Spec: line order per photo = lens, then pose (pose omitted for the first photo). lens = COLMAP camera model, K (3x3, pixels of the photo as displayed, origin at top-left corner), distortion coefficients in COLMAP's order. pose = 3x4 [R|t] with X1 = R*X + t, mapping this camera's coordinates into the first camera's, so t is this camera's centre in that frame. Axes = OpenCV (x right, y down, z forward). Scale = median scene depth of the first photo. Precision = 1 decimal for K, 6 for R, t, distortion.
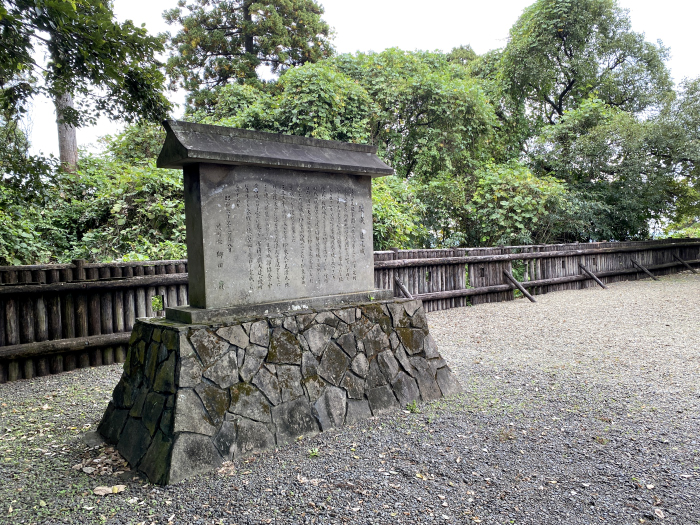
lens RADIAL K [[543.2, 0, 351.2], [0, 543.2, 264.1], [0, 0, 1]] dist [0.024719, -0.012177]
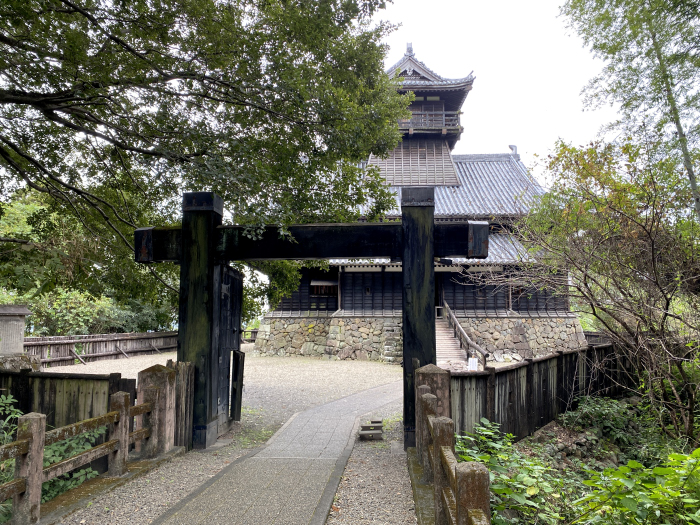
lens RADIAL K [[543.2, 0, 348.5], [0, 543.2, 259.1], [0, 0, 1]] dist [0.024719, -0.012177]
pose [[0.740715, 0.100538, 0.664254, -0.251072], [0.008825, 0.987198, -0.159257, 0.013130], [-0.671762, 0.123826, 0.730345, -0.914022]]
